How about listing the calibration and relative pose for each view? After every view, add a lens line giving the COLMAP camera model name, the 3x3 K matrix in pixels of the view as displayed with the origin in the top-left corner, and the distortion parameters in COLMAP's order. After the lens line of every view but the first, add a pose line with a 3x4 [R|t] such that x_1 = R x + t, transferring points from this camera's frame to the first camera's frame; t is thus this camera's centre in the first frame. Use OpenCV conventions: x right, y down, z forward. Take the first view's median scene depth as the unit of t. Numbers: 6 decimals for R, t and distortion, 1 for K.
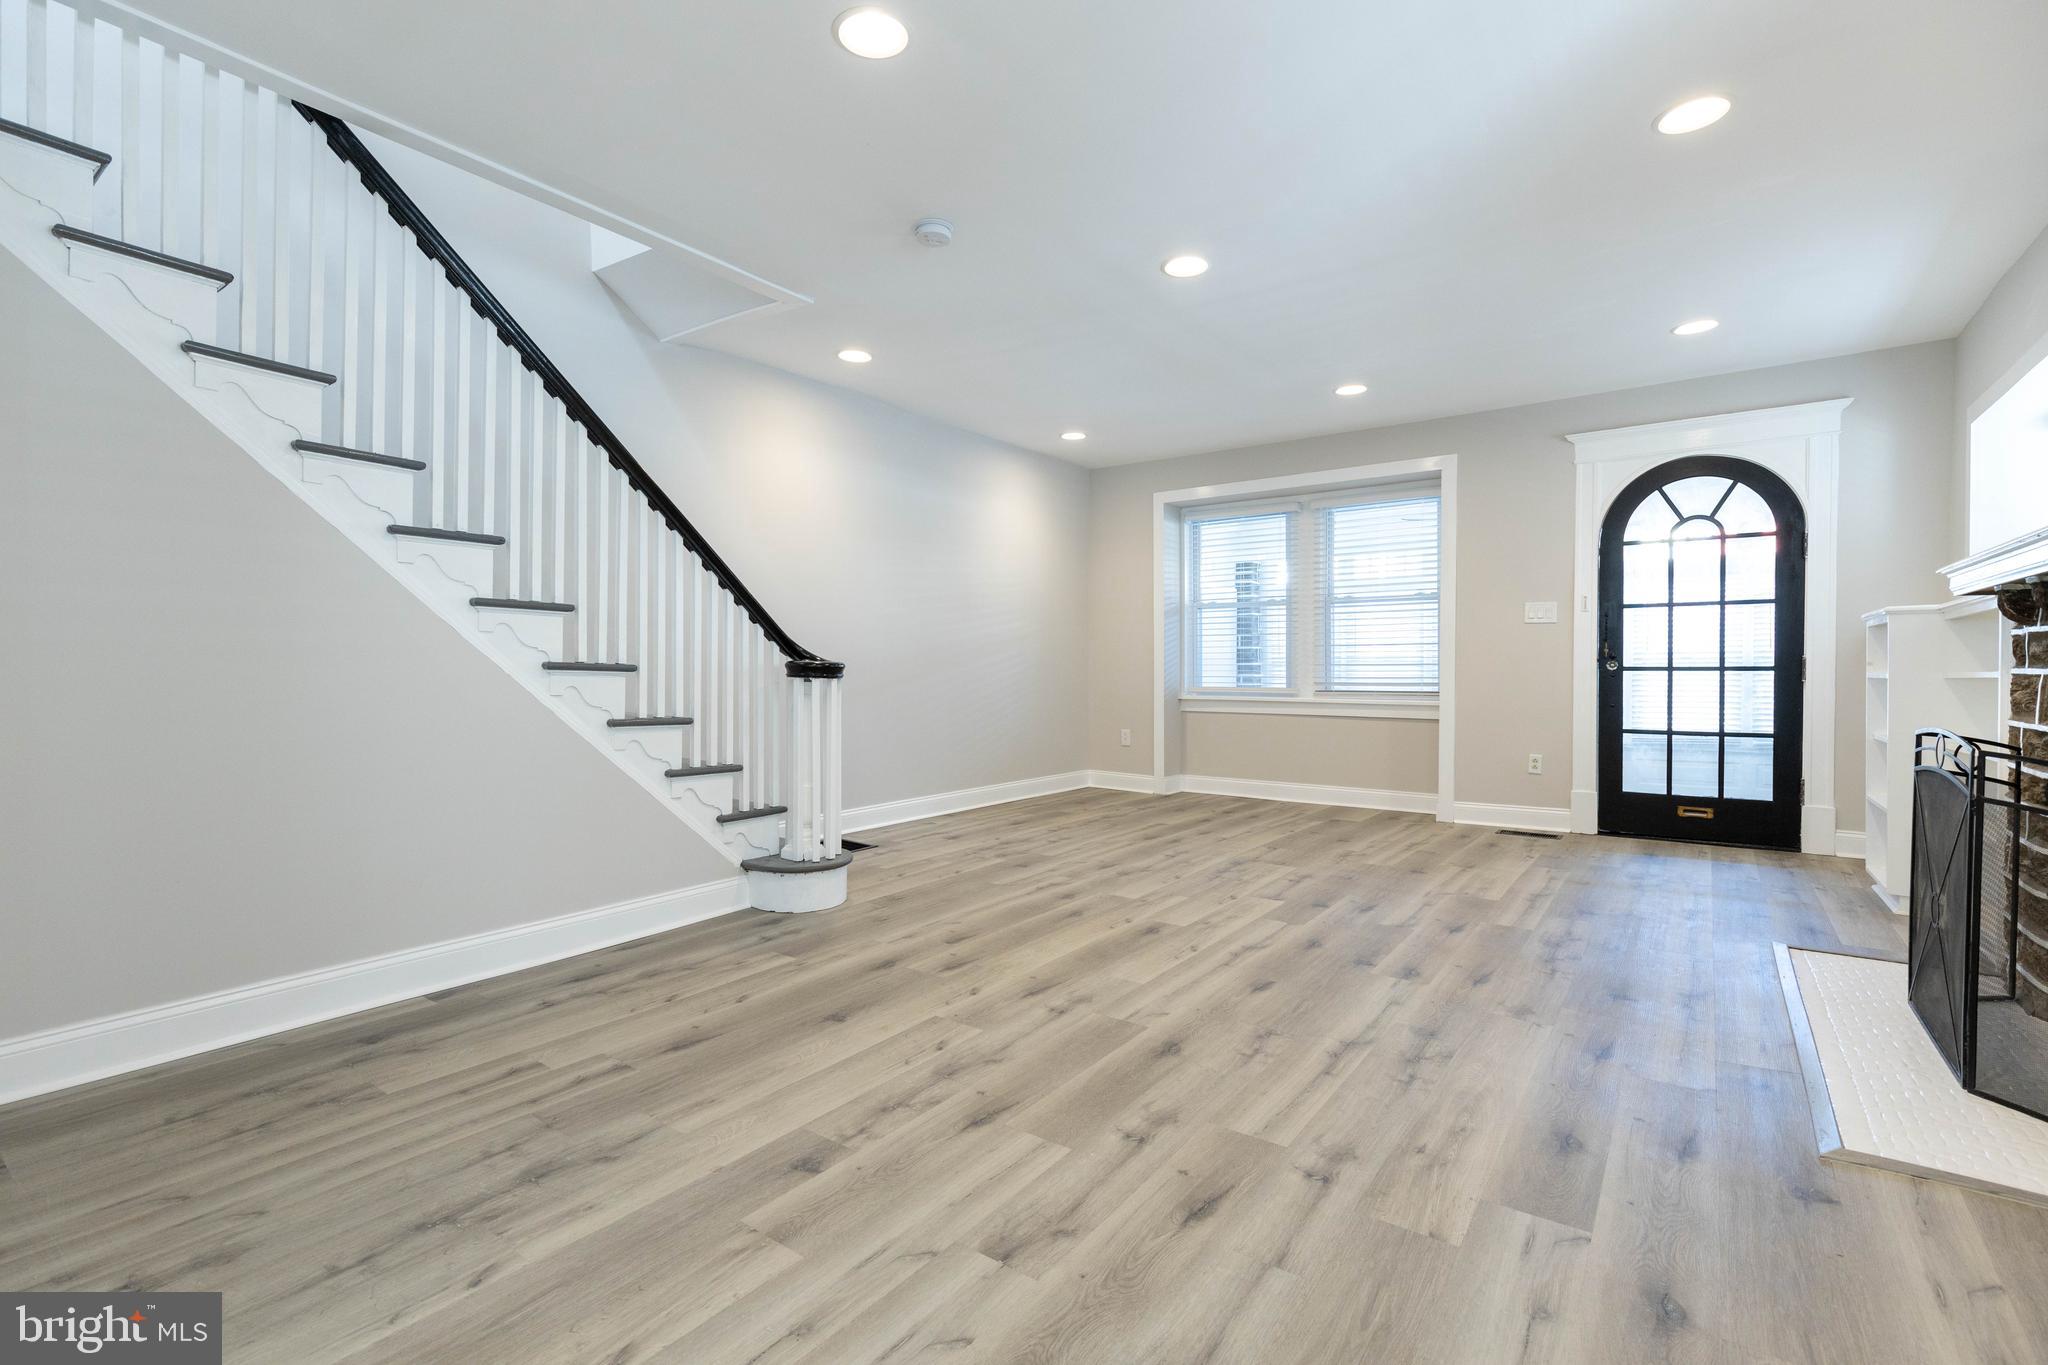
lens RADIAL K [[921.5, 0, 1024.0], [0, 921.5, 682.5], [0, 0, 1]] dist [0.004146, -0.000065]
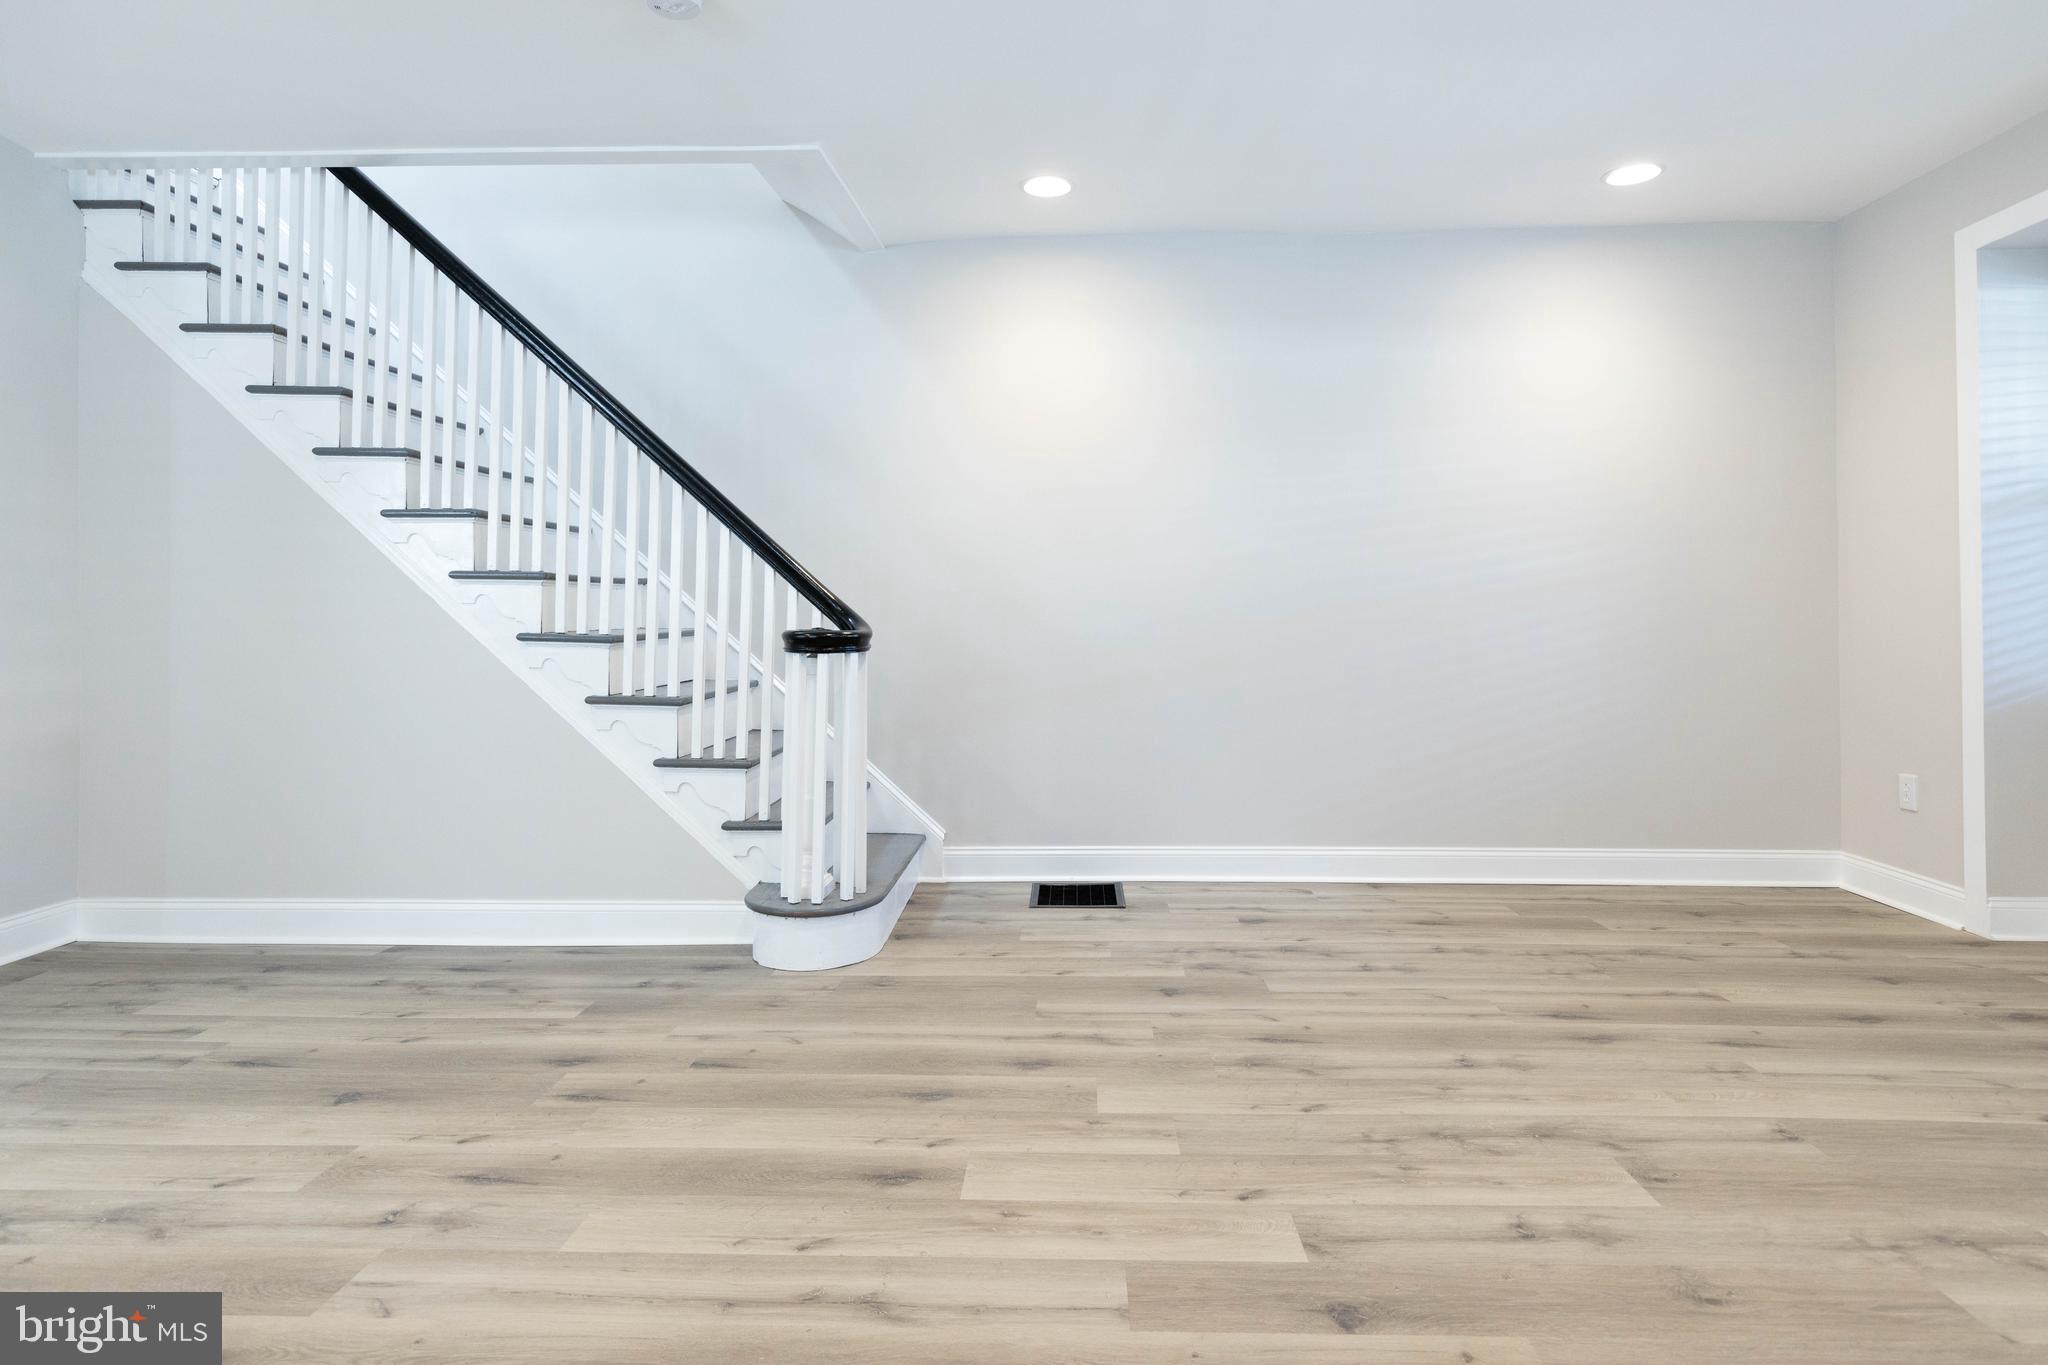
lens RADIAL K [[1098.3, 0, 1026.6], [0, 1098.3, 635.4], [0, 0, 1]] dist [-0.001191, 0.000363]
pose [[0.558795, 0.002233, -0.829303, 0.717284], [-0.011712, 0.999918, -0.005199, -0.019832], [0.829223, 0.012618, 0.558776, 0.785000]]
